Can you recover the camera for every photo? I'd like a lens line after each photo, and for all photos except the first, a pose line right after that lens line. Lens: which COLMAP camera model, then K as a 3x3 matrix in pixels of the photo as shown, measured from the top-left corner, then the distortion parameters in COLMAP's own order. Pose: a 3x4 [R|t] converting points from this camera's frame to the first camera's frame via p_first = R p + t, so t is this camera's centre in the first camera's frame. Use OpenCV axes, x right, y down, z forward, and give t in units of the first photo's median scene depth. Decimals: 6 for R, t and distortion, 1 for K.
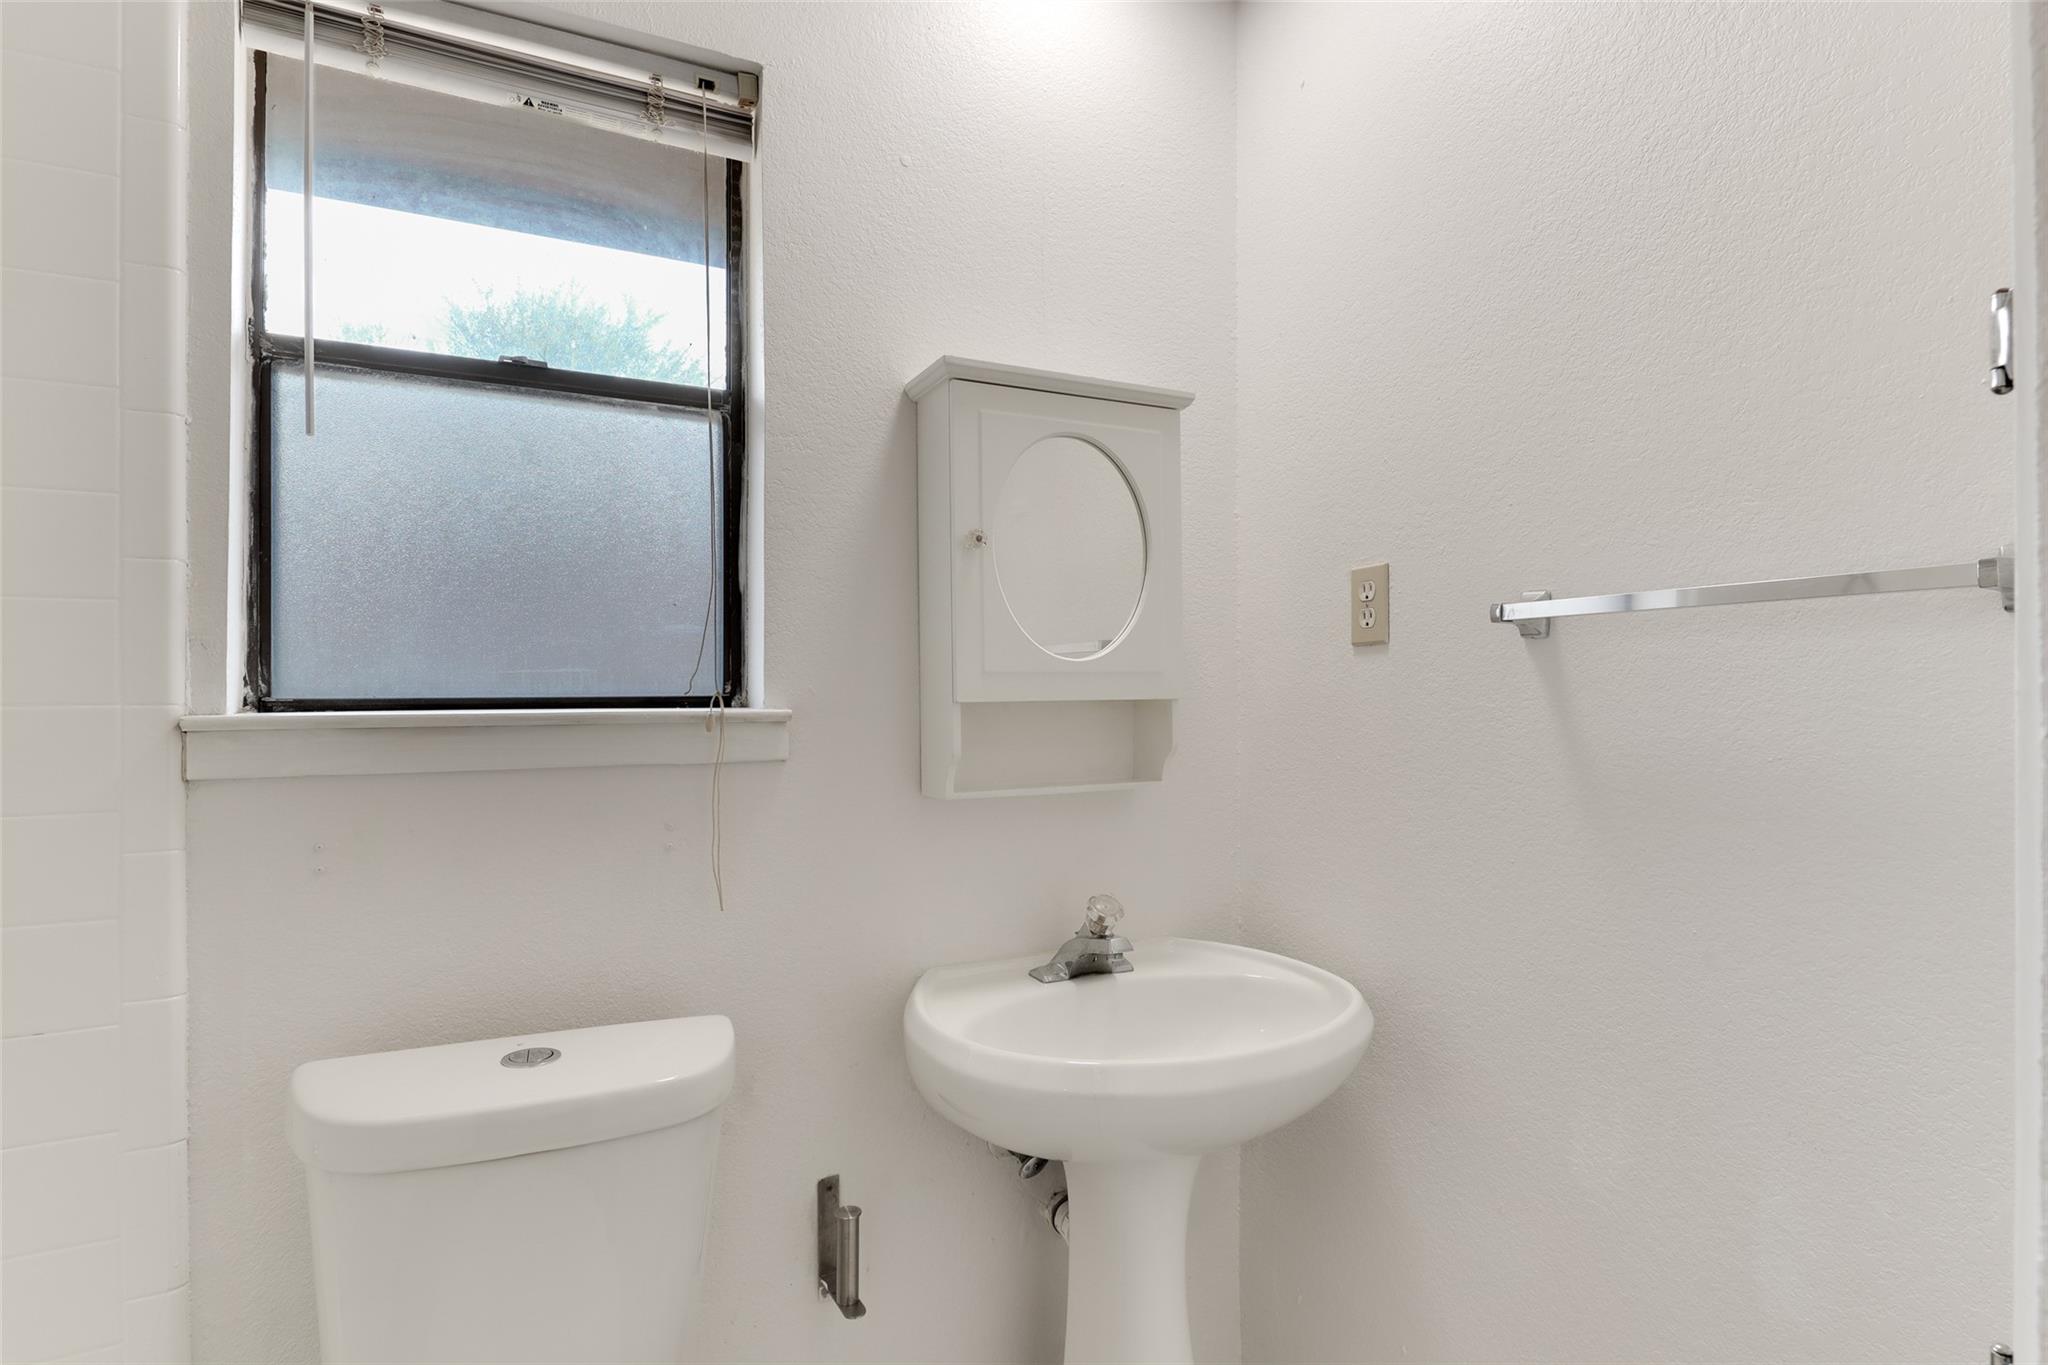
lens RADIAL K [[1062.4, 0, 1032.5], [0, 1062.4, 686.7], [0, 0, 1]] dist [0.000624, -0.000473]
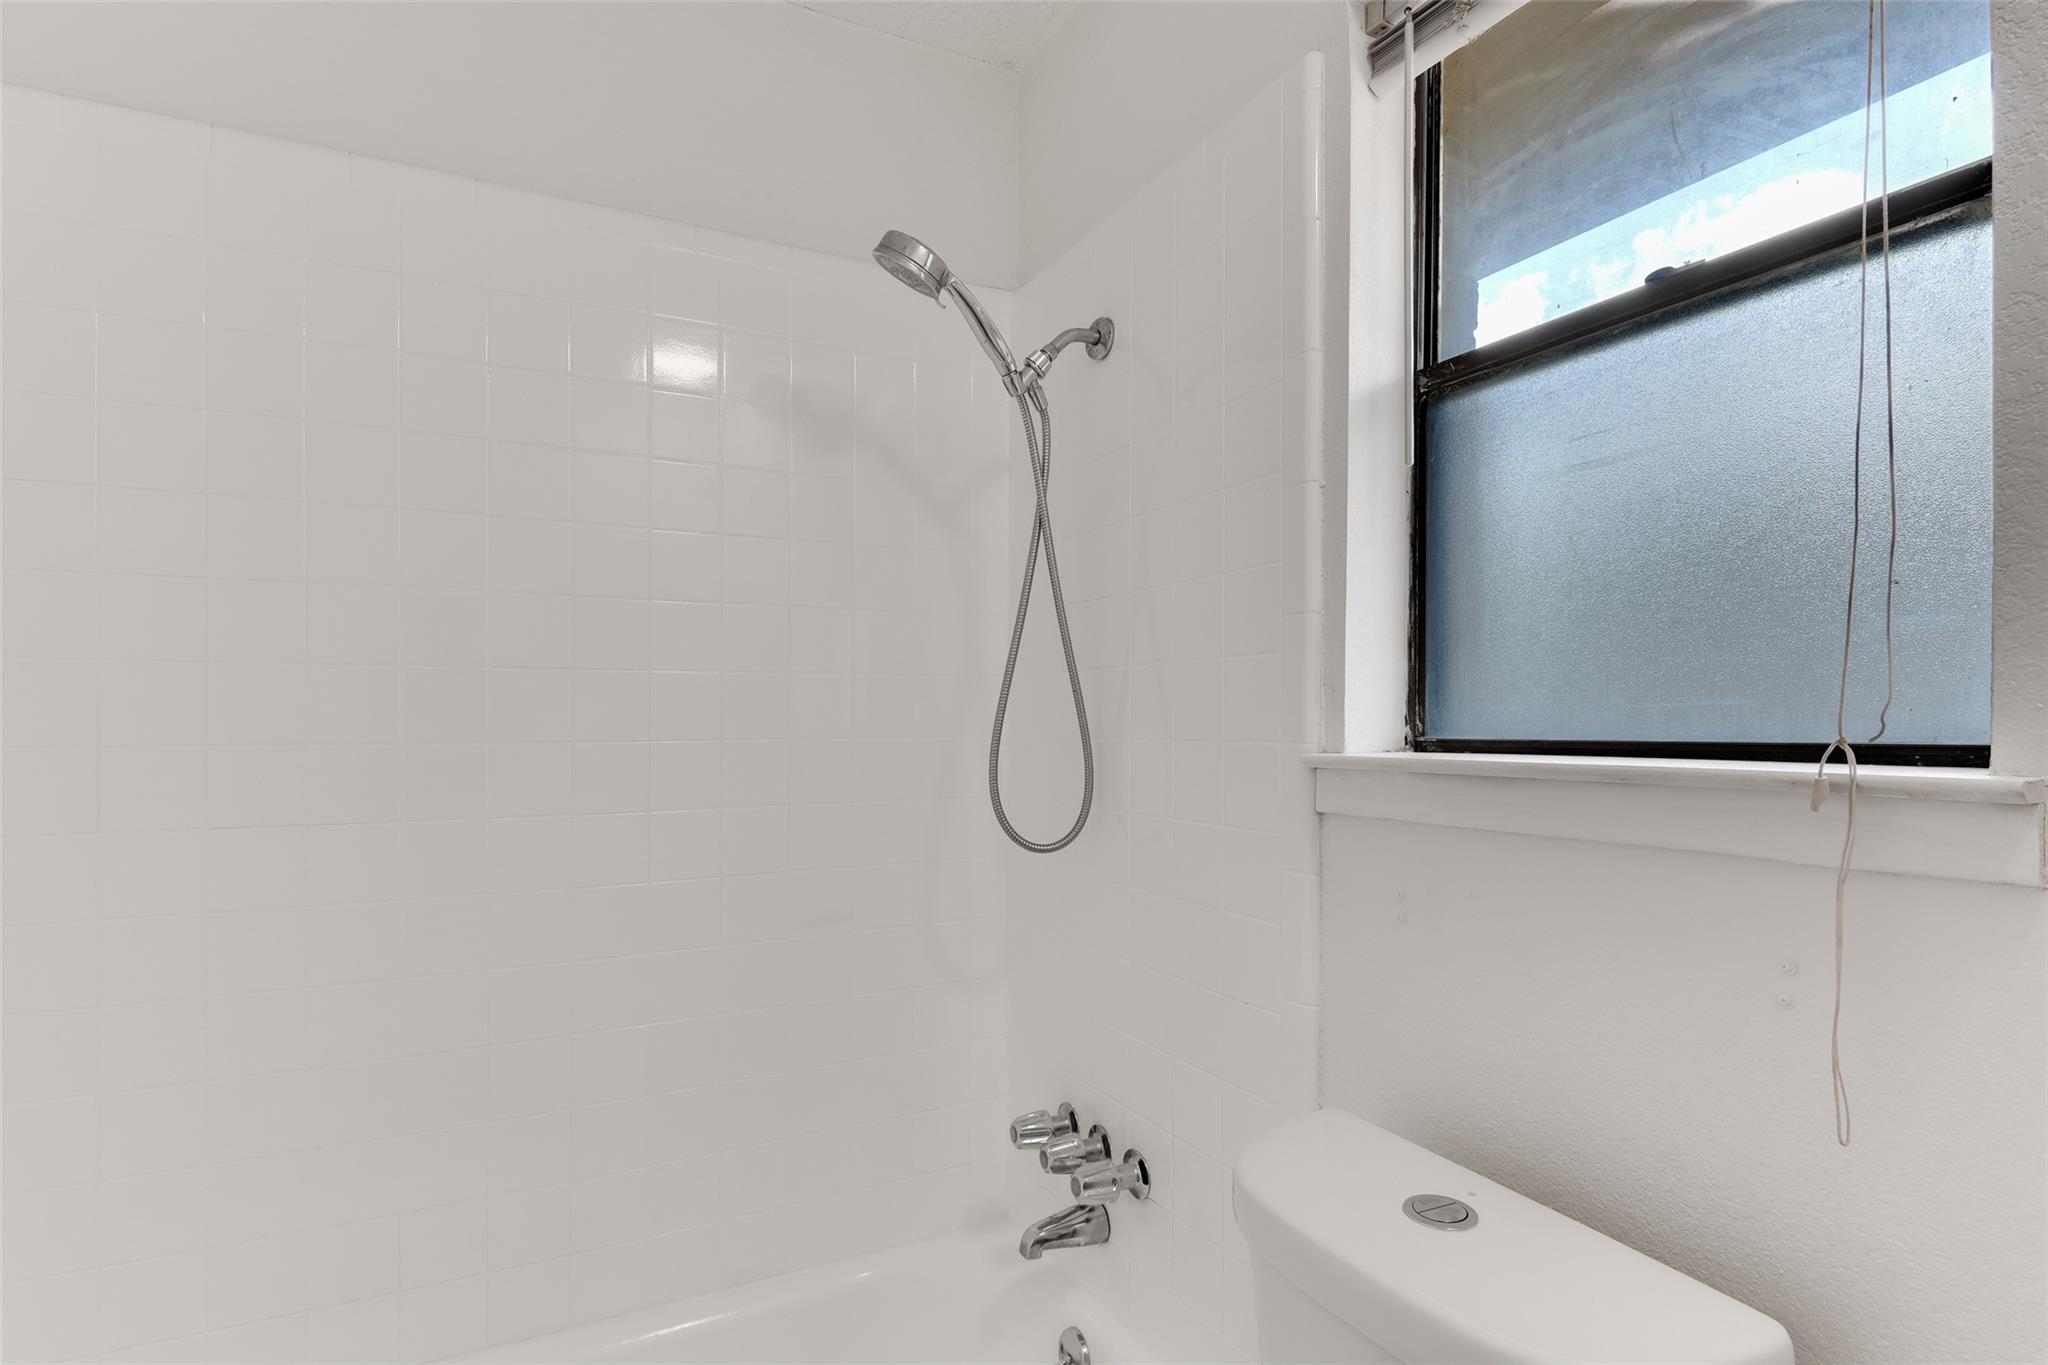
lens RADIAL K [[1026.4, 0, 1025.7], [0, 1026.4, 723.0], [0, 0, 1]] dist [0.002965, 0.000273]
pose [[0.010732, 0.001937, -0.999941, 0.238757], [0.005125, 0.999985, 0.001992, -0.006953], [0.999929, -0.005146, 0.010722, 0.624102]]
